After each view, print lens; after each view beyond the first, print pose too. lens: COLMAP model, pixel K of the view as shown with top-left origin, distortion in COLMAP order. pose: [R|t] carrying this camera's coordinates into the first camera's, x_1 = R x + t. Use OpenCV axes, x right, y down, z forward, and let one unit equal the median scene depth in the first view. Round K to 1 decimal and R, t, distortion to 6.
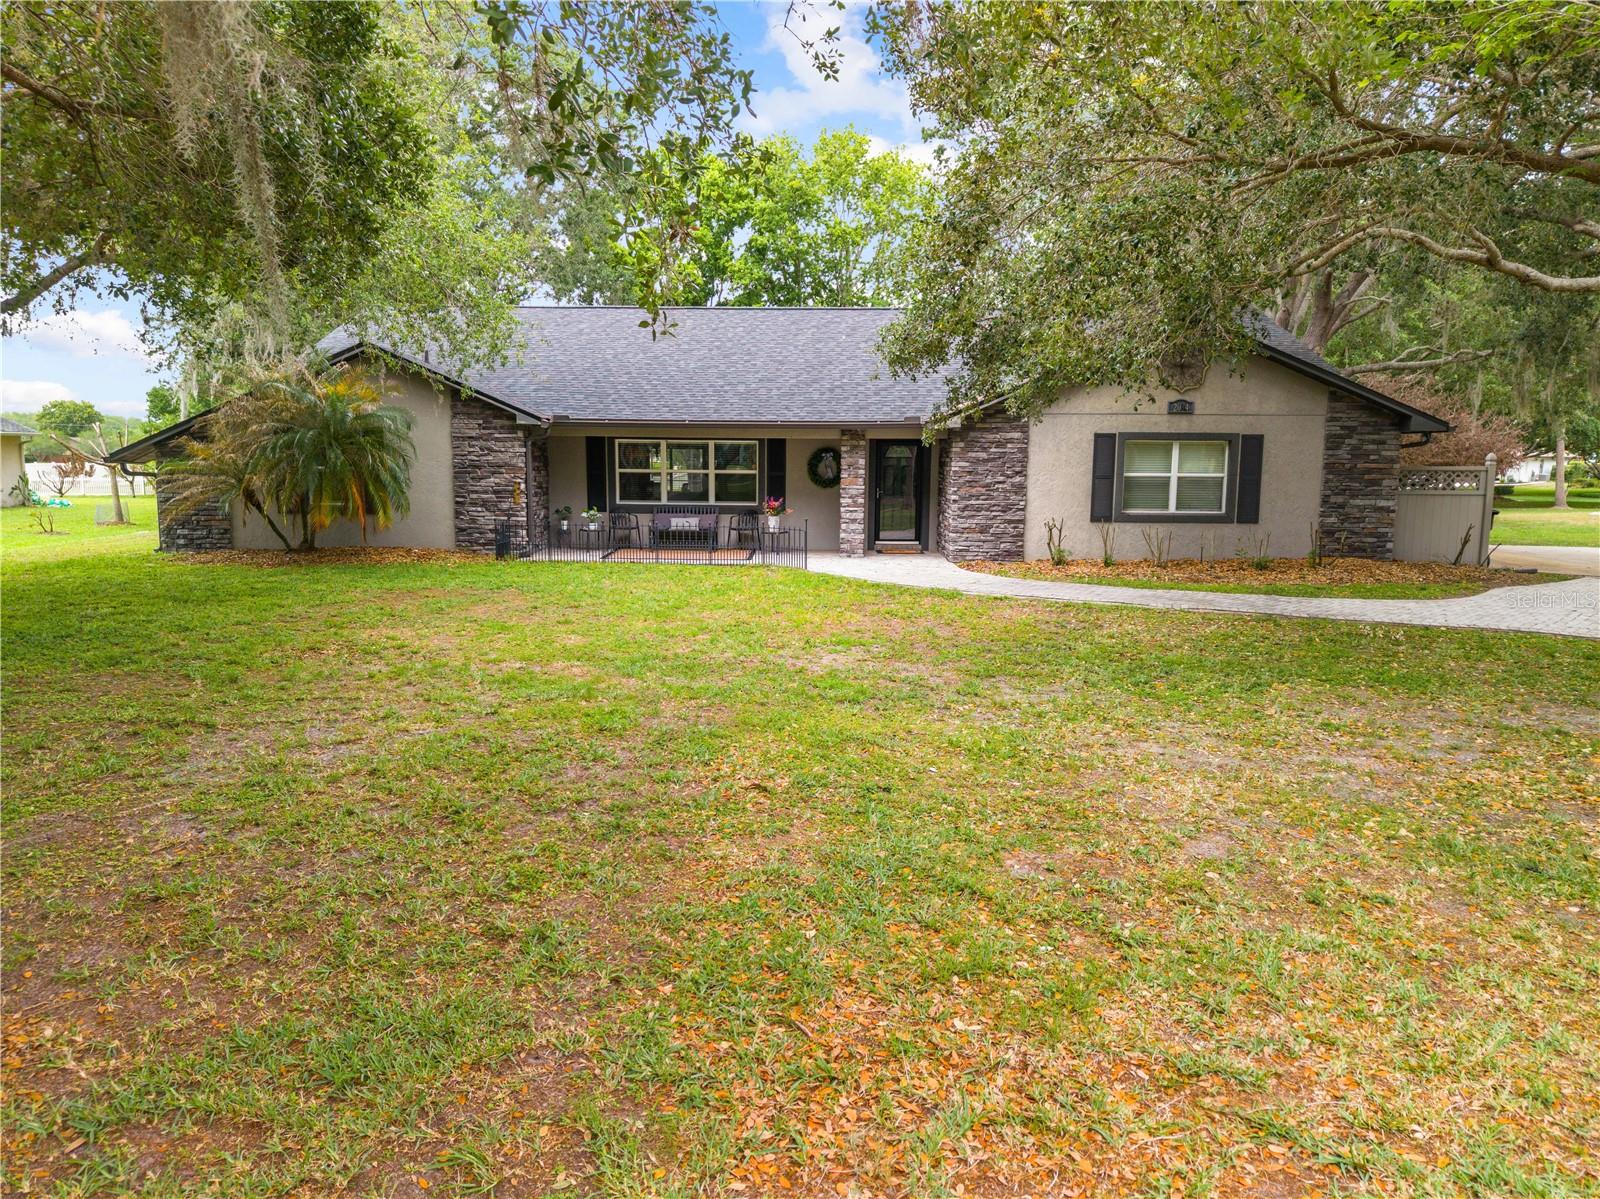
lens RADIAL K [[1083.8, 0, 782.0], [0, 1083.8, 608.7], [0, 0, 1]] dist [0.025479, -0.032902]
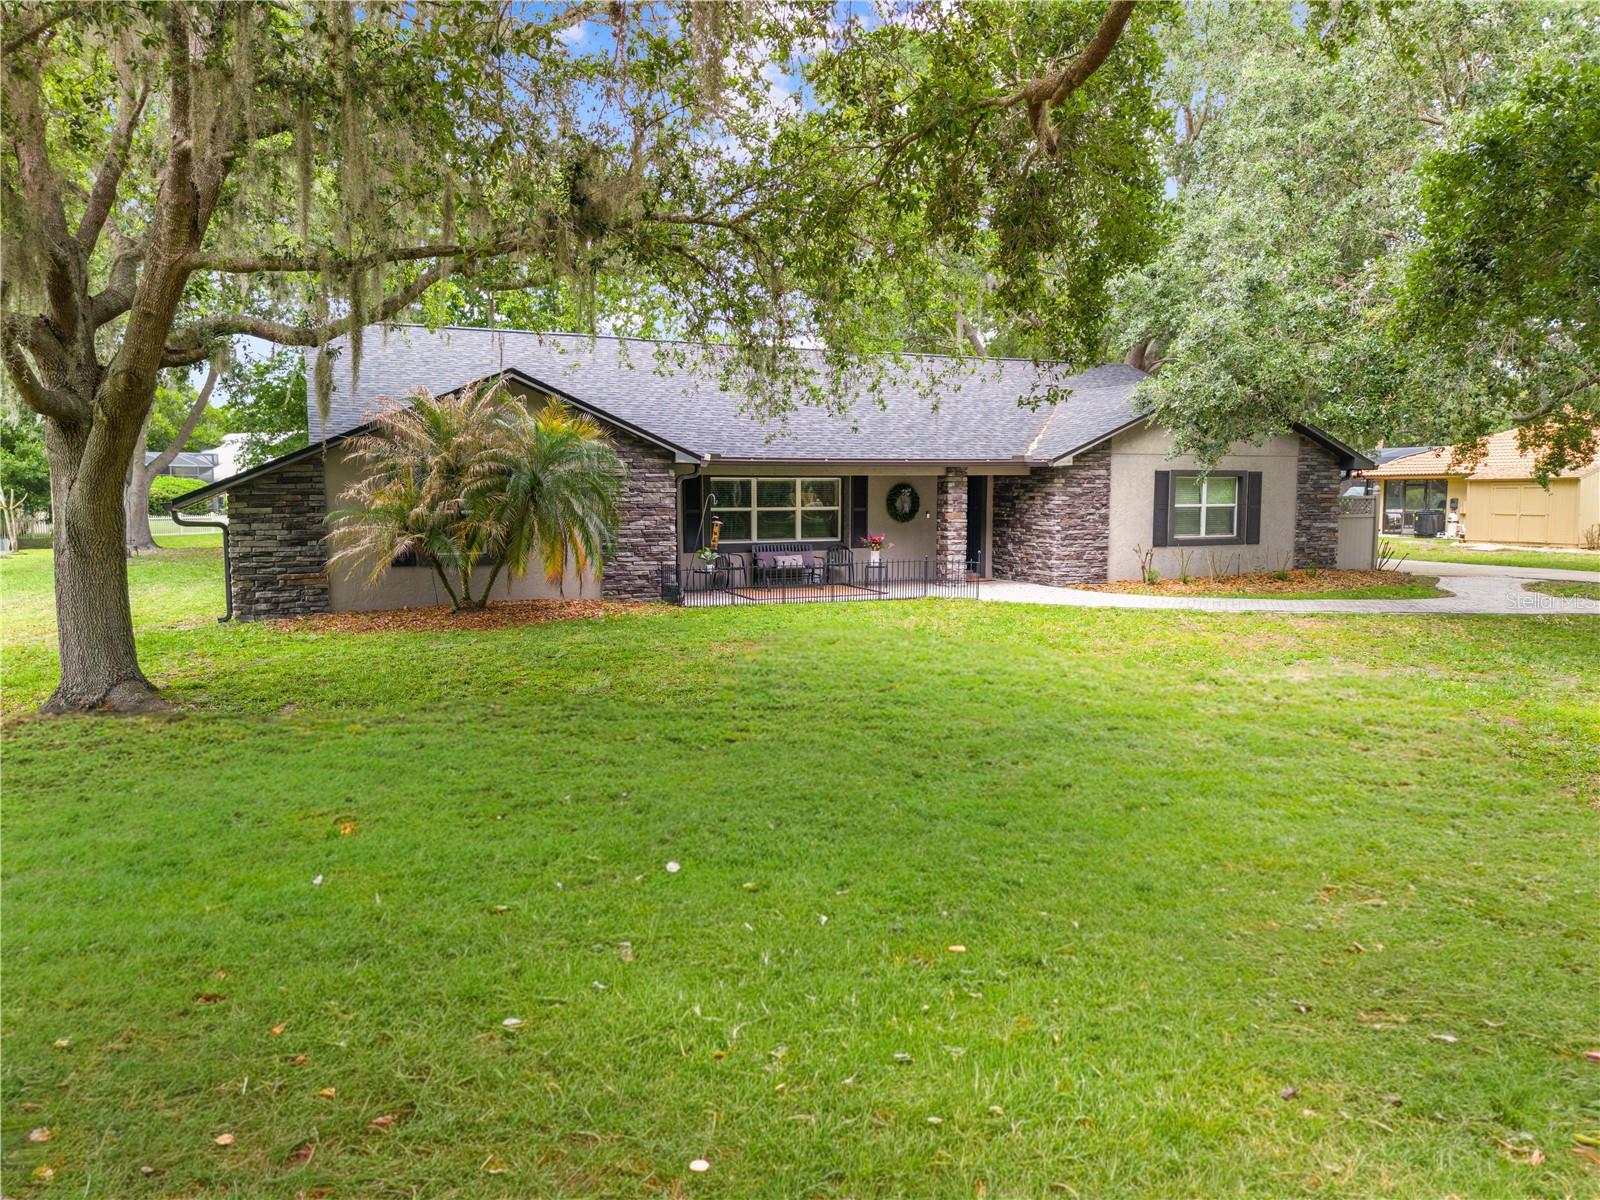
lens RADIAL K [[1083.8, 0, 773.9], [0, 1083.8, 625.0], [0, 0, 1]] dist [0.025479, -0.032902]
pose [[0.908273, -0.061567, 0.413824, -0.572269], [0.066264, 0.997798, 0.003010, -0.026614], [-0.413098, 0.024688, 0.910352, 0.110772]]
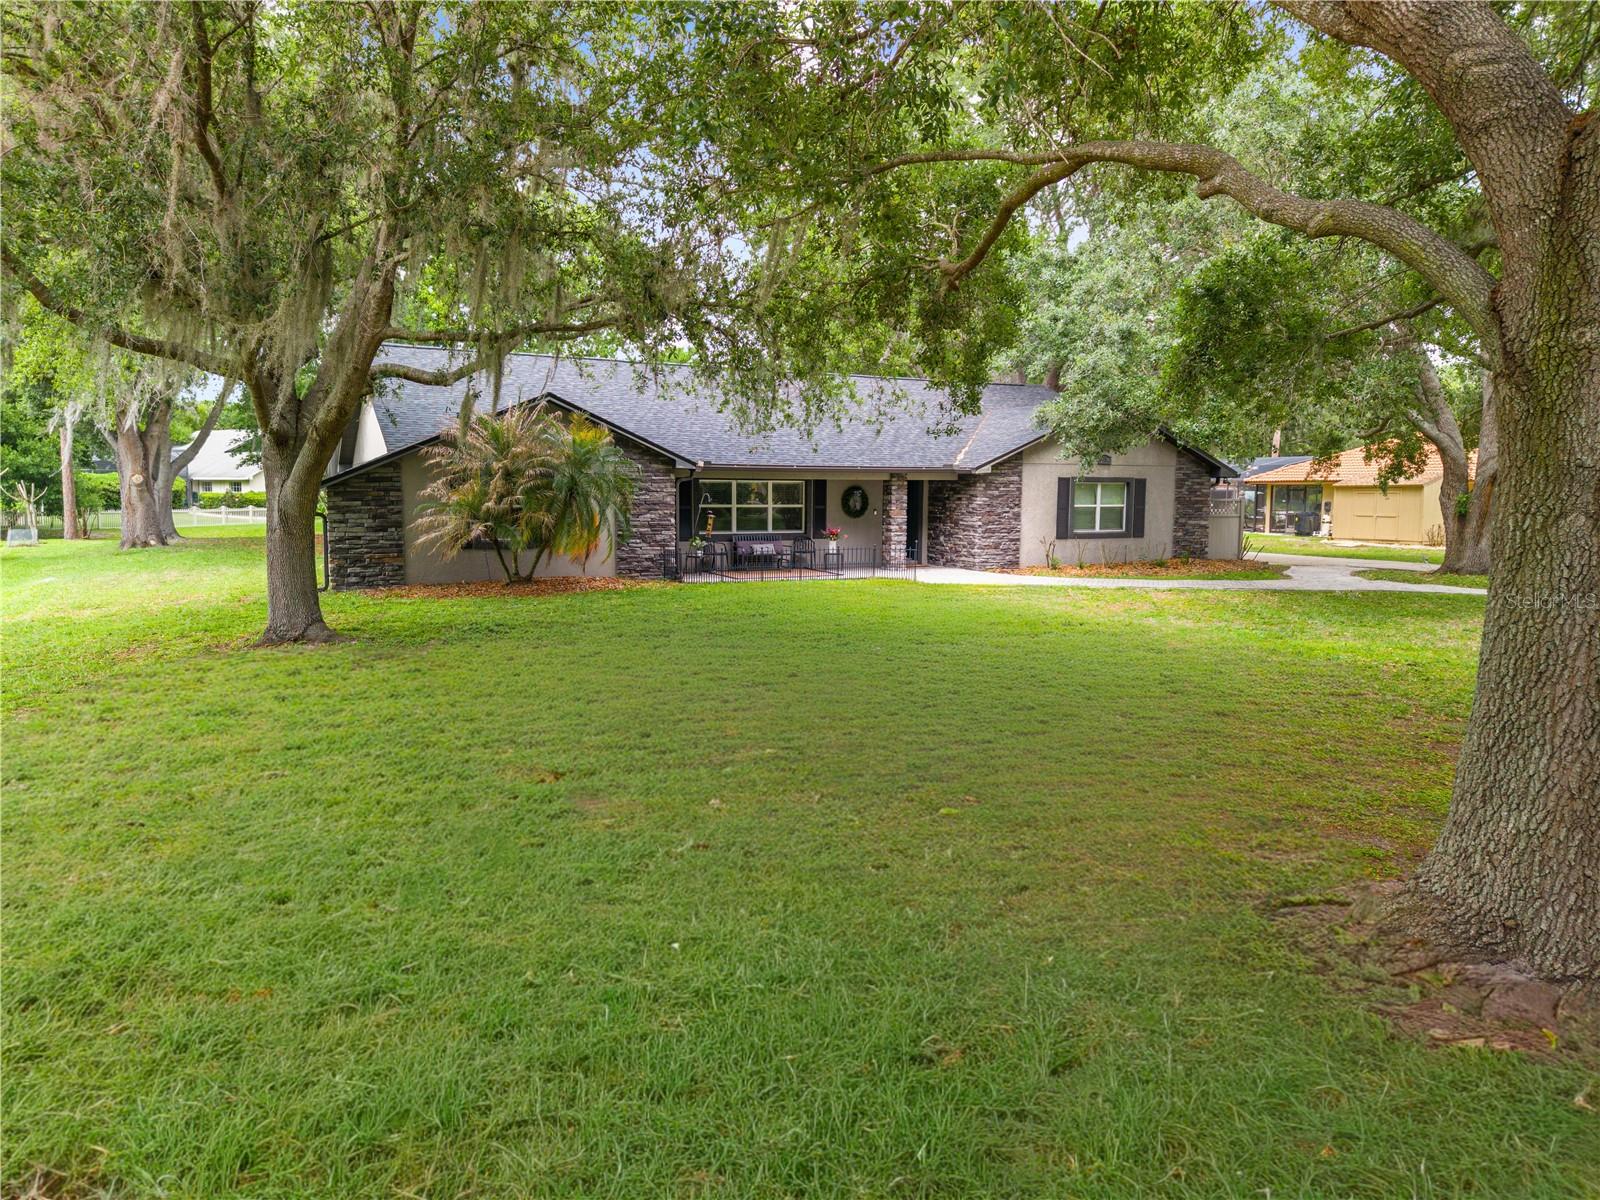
lens RADIAL K [[1083.8, 0, 782.5], [0, 1083.8, 654.3], [0, 0, 1]] dist [0.025479, -0.032902]
pose [[0.883712, -0.073189, 0.462274, -0.710861], [0.065401, 0.997317, 0.032874, 0.001295], [-0.463440, 0.001182, 0.886128, -0.102608]]
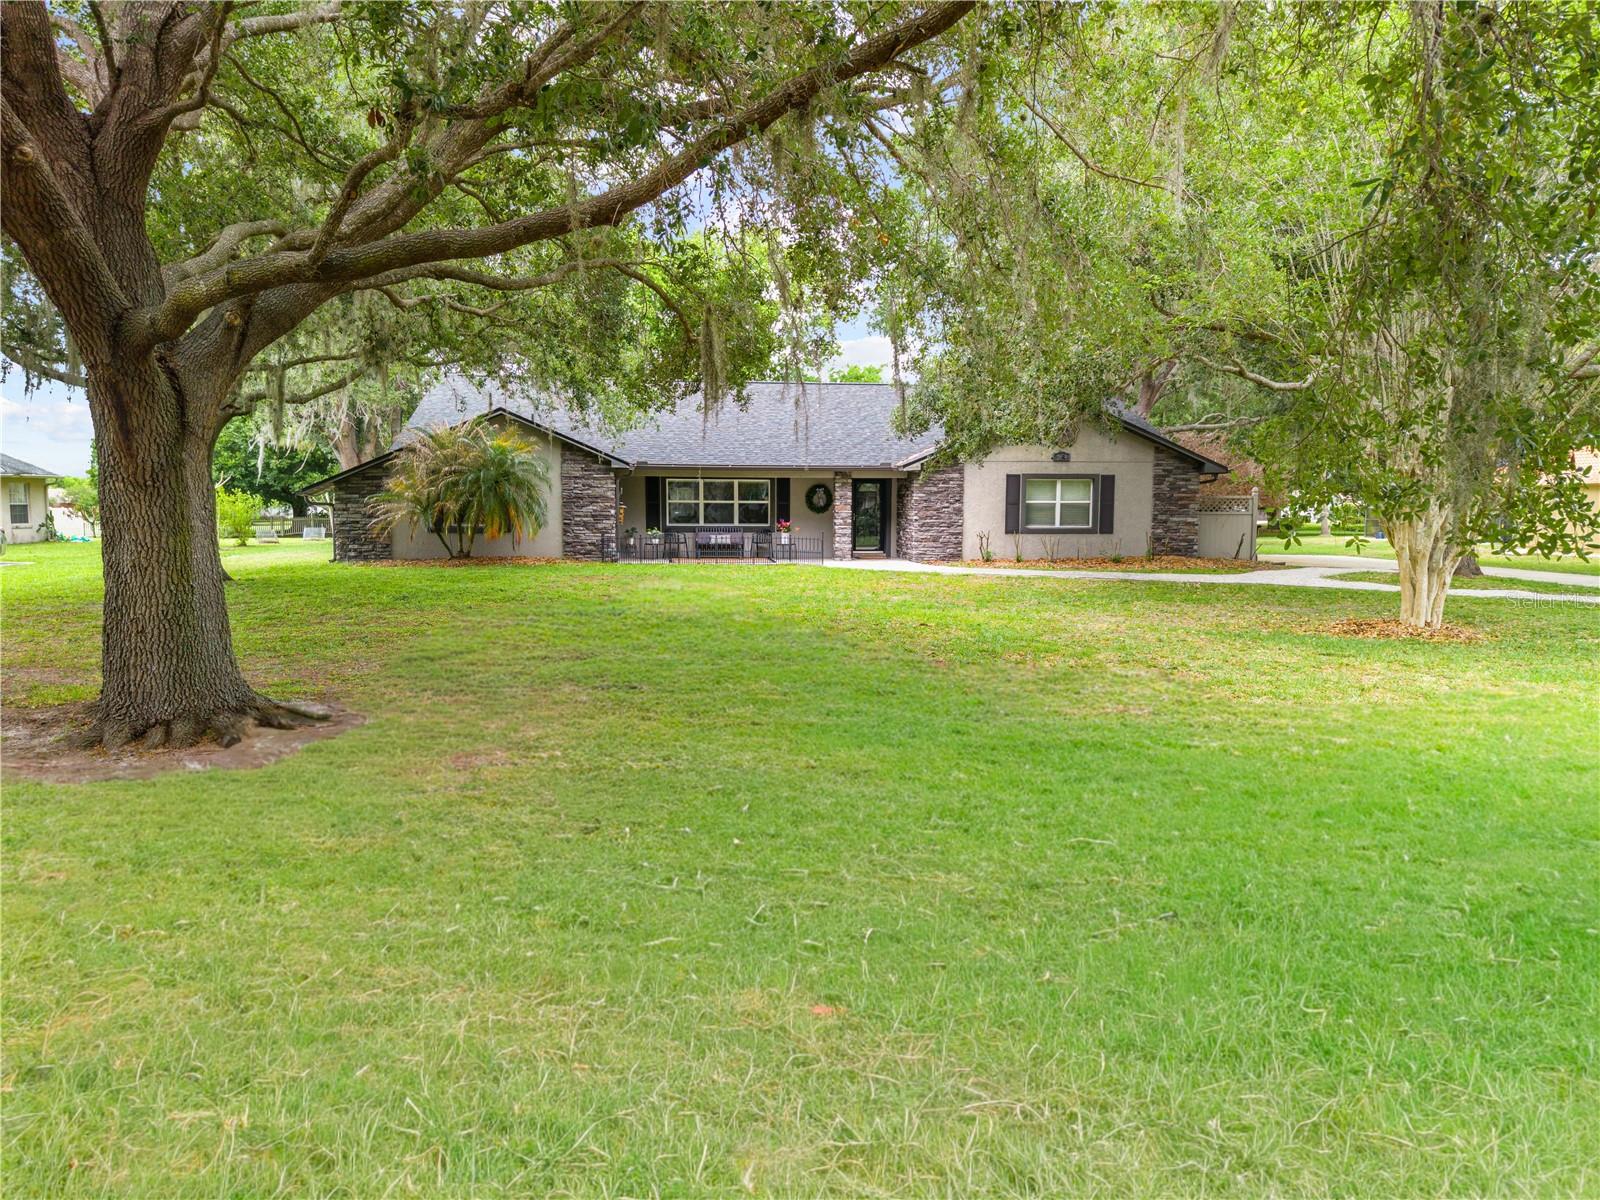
lens RADIAL K [[1083.8, 0, 787.7], [0, 1083.8, 607.0], [0, 0, 1]] dist [0.025479, -0.032902]
pose [[0.990371, -0.016213, 0.137483, -0.216521], [0.022277, 0.998840, -0.042687, 0.077097], [-0.136631, 0.045339, 0.989584, -0.421998]]
